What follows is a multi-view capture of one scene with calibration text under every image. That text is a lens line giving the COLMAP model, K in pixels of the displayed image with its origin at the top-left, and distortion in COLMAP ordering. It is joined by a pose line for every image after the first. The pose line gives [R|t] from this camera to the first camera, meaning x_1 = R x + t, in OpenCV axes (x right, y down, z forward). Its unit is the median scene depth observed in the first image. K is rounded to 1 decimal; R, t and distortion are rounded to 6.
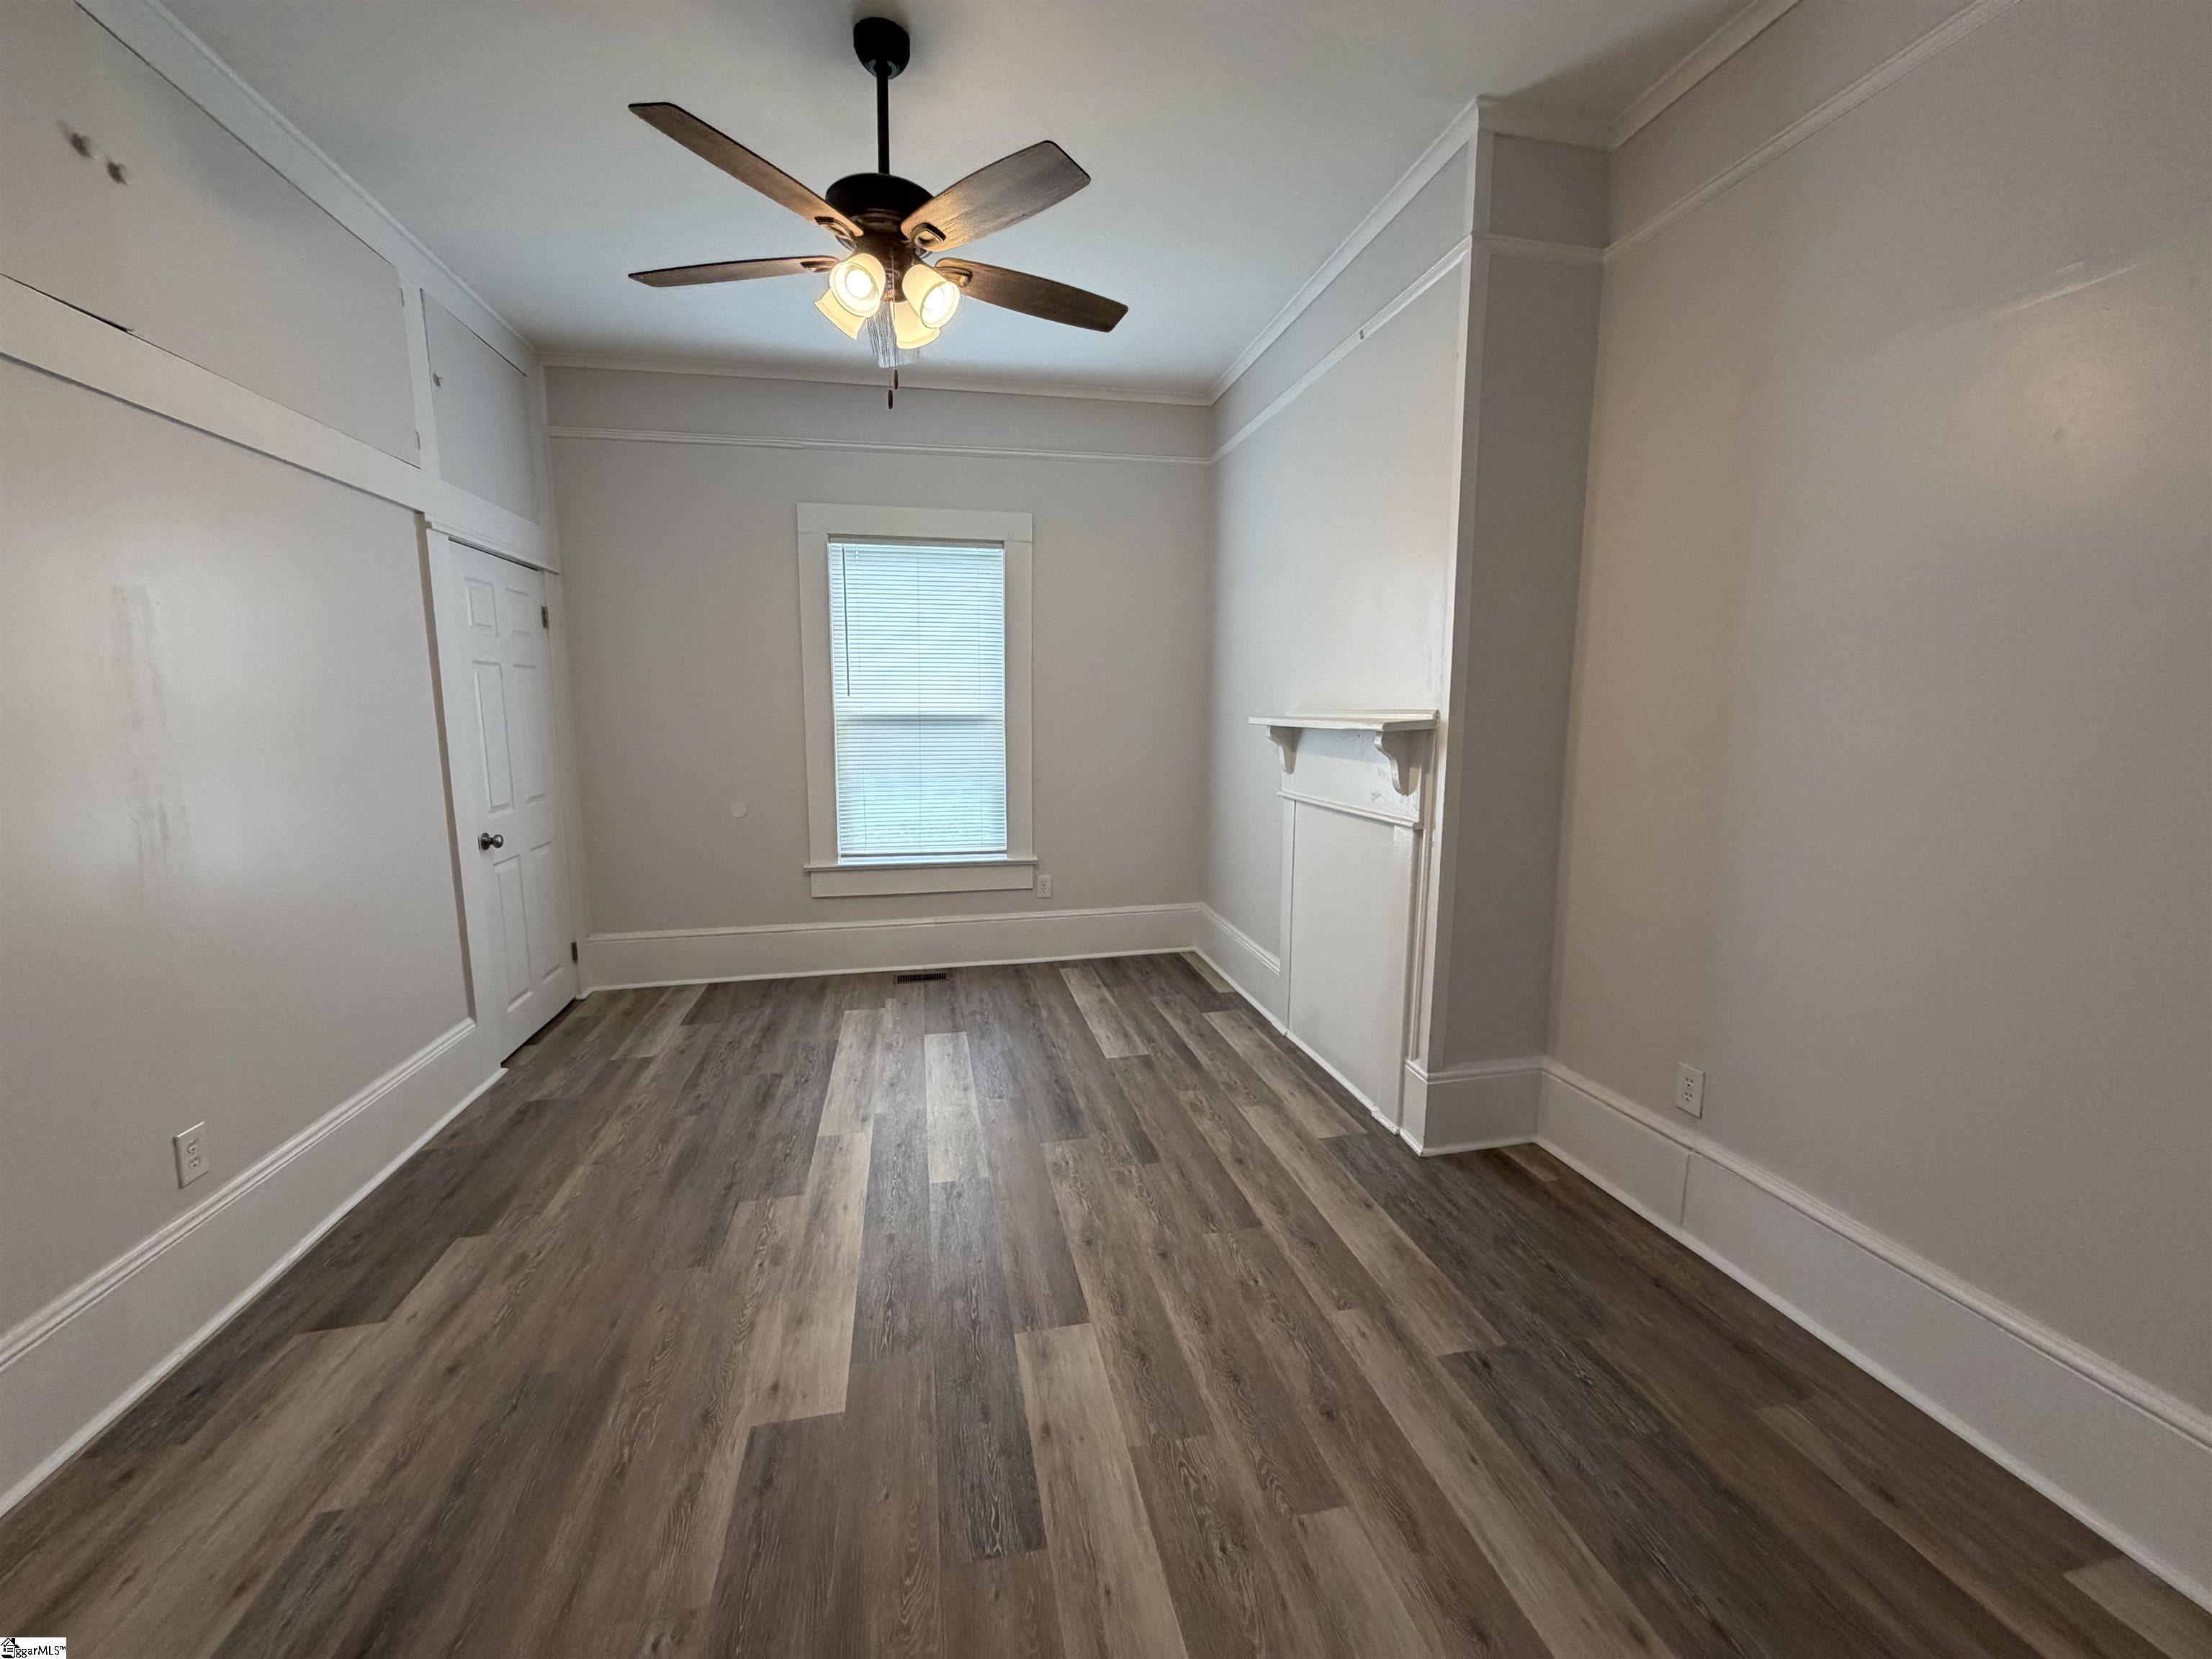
lens RADIAL K [[888.5, 0, 1107.9], [0, 888.5, 827.6], [0, 0, 1]] dist [0.000906, 0.000148]
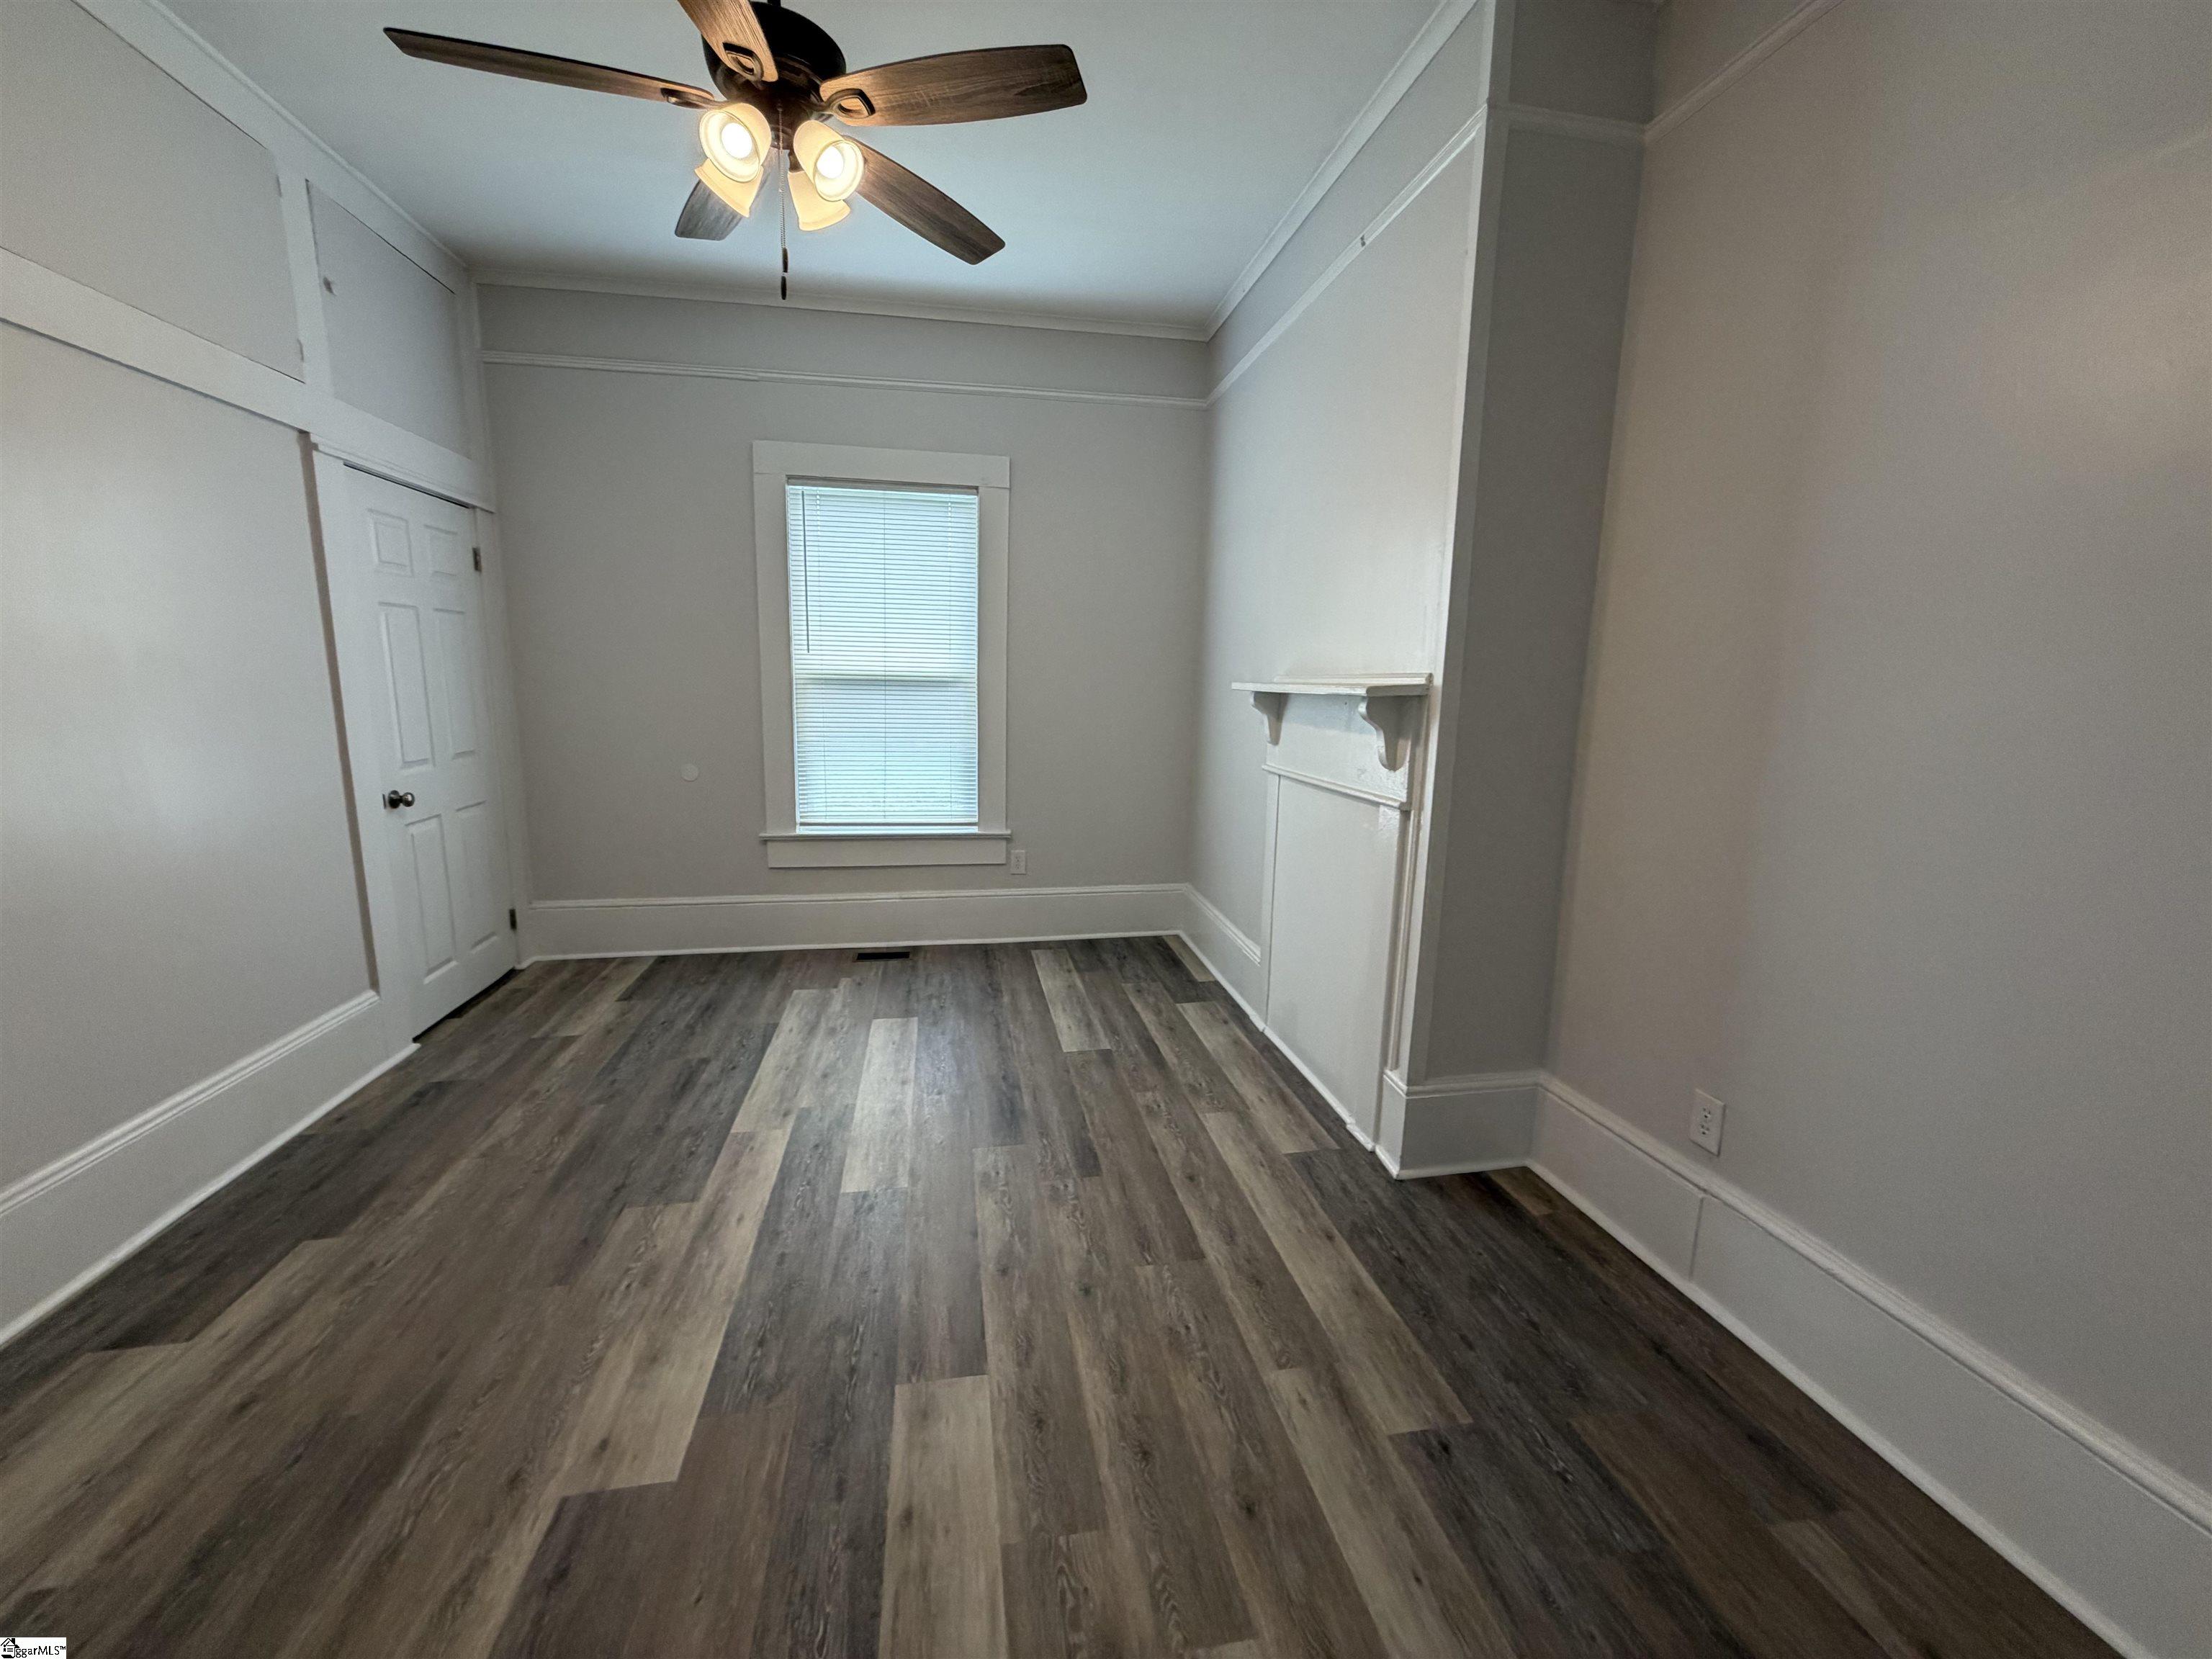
lens RADIAL K [[888.5, 0, 1109.0], [0, 888.5, 826.3], [0, 0, 1]] dist [0.000906, 0.000148]
pose [[0.999417, 0.023829, -0.024449, 0.099685], [-0.023136, 0.999333, 0.028259, 0.000020], [0.025107, -0.027677, 0.999302, 0.147732]]
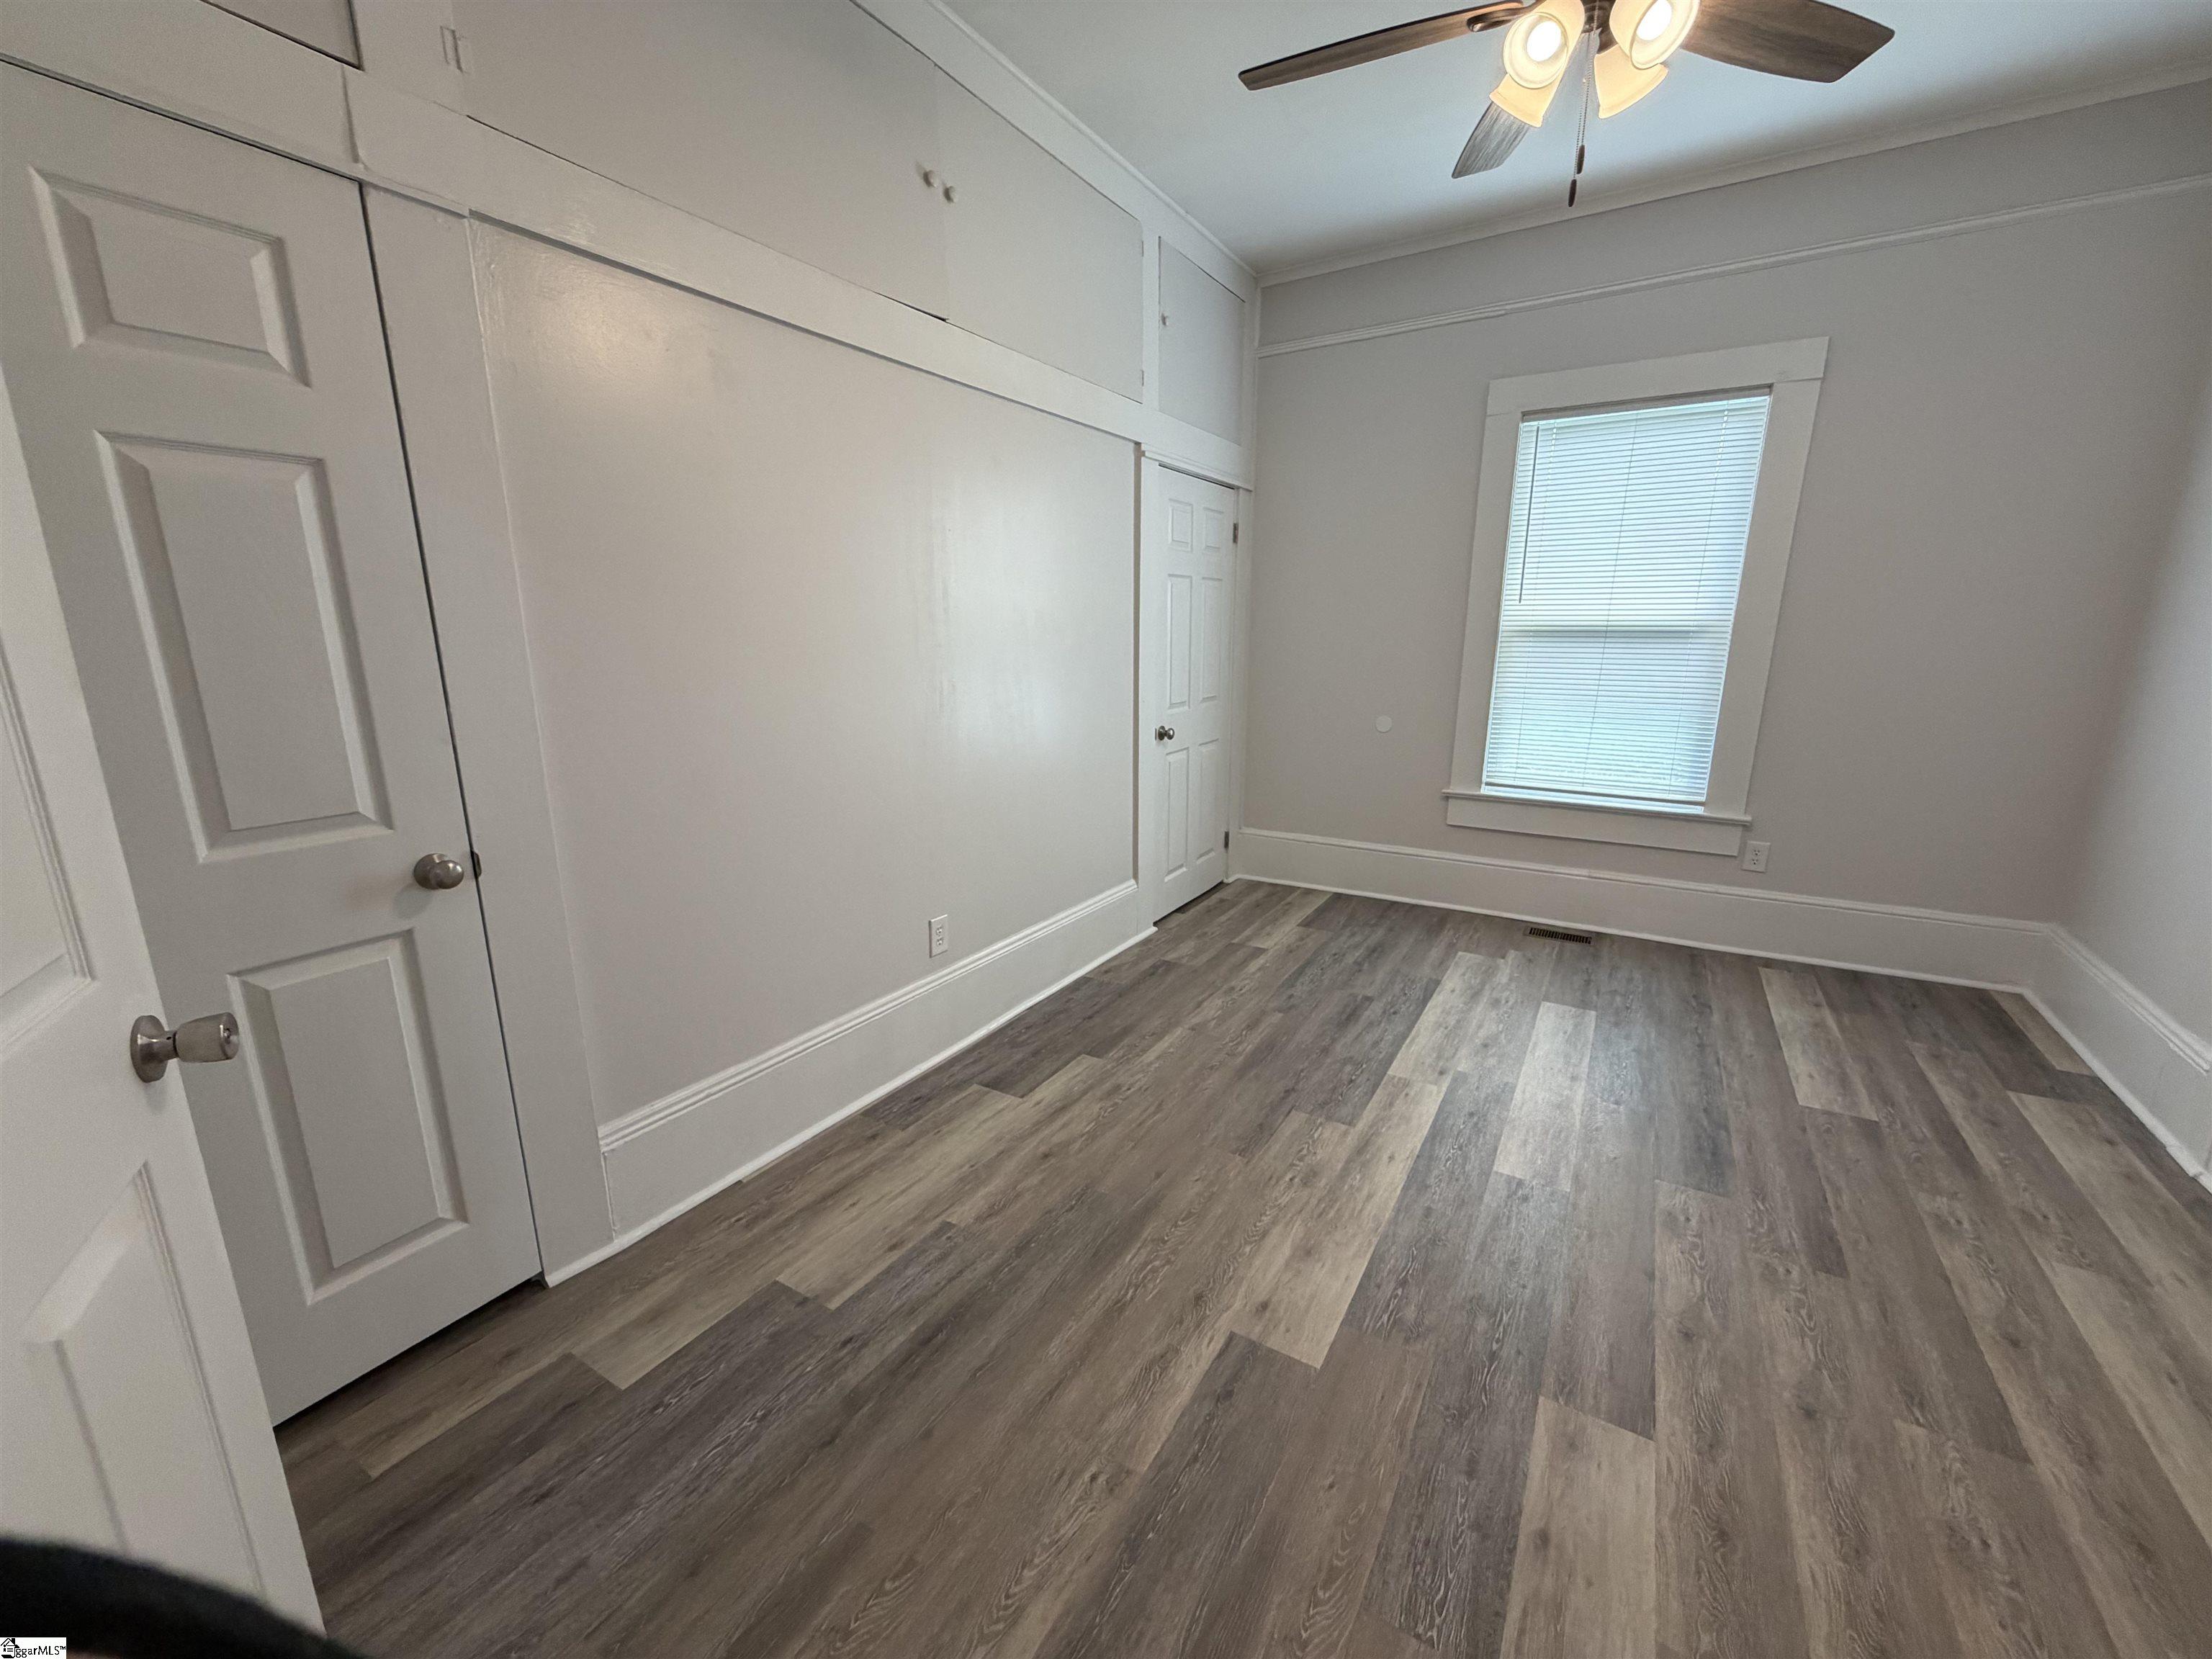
lens RADIAL K [[888.5, 0, 1098.9], [0, 888.5, 828.0], [0, 0, 1]] dist [0.000906, 0.000148]
pose [[0.723880, 0.152958, -0.672757, 0.061516], [-0.094305, 0.987899, 0.123138, 0.004354], [0.683451, -0.025693, 0.729544, 0.146336]]
